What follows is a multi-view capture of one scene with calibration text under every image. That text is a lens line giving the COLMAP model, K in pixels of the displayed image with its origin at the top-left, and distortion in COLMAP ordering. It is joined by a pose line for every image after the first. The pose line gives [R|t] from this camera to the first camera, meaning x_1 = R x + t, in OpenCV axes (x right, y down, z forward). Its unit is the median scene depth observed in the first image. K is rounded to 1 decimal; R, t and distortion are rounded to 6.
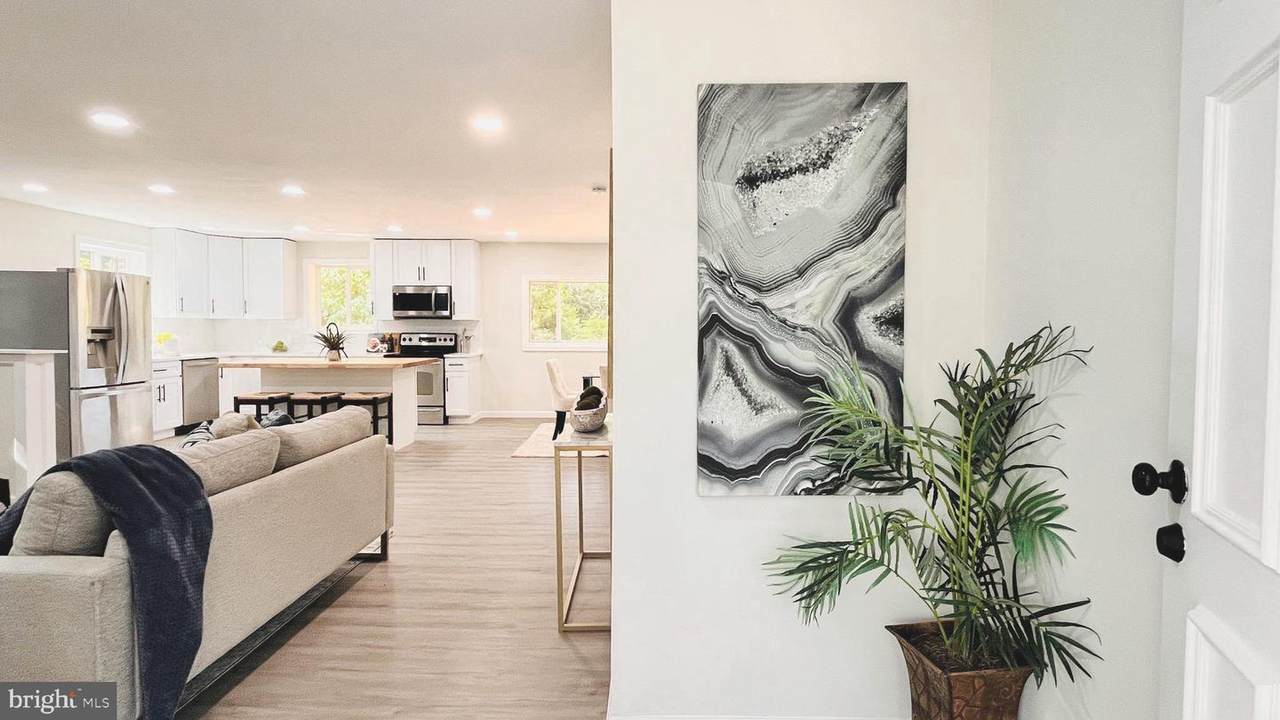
lens RADIAL K [[635.7, 0, 644.0], [0, 635.7, 354.3], [0, 0, 1]] dist [-0.002992, -0.000798]
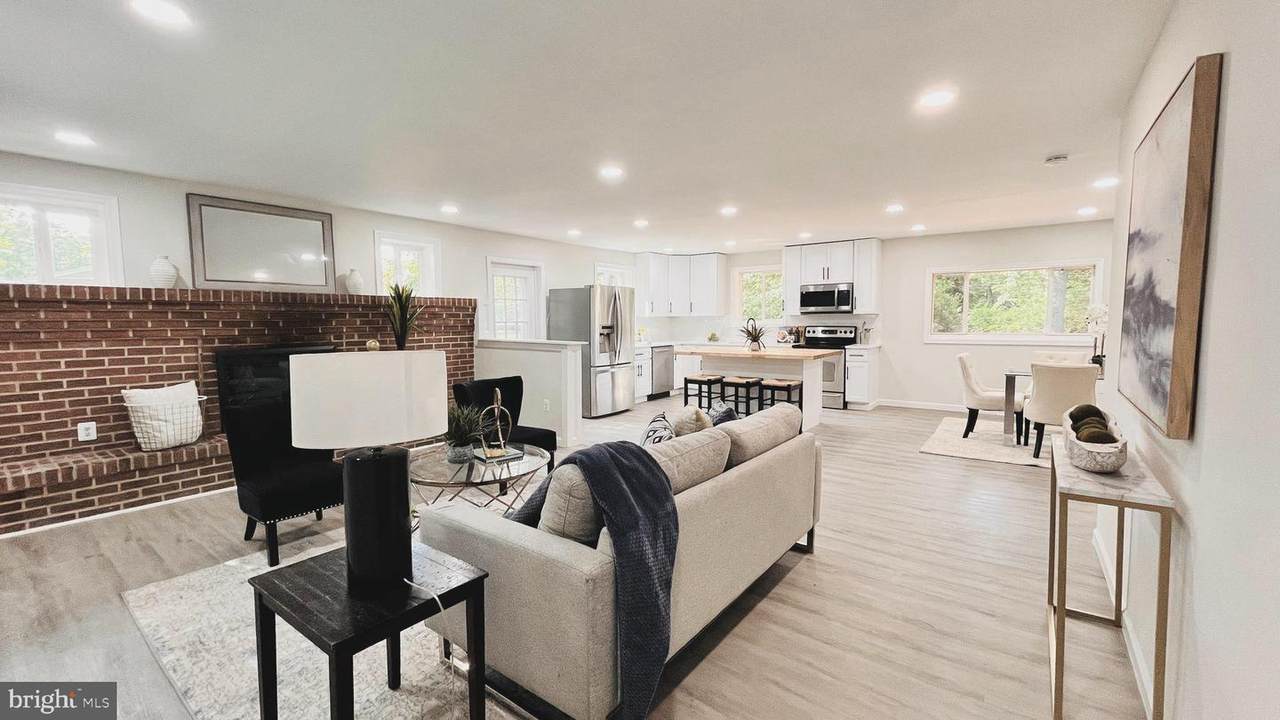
lens RADIAL K [[518.4, 0, 643.9], [0, 518.4, 357.4], [0, 0, 1]] dist [-0.001487, -0.000132]
pose [[0.800386, 0.030700, -0.598698, -0.076763], [-0.010306, 0.999245, 0.037462, -0.013491], [0.599396, -0.023814, 0.800098, 0.100030]]
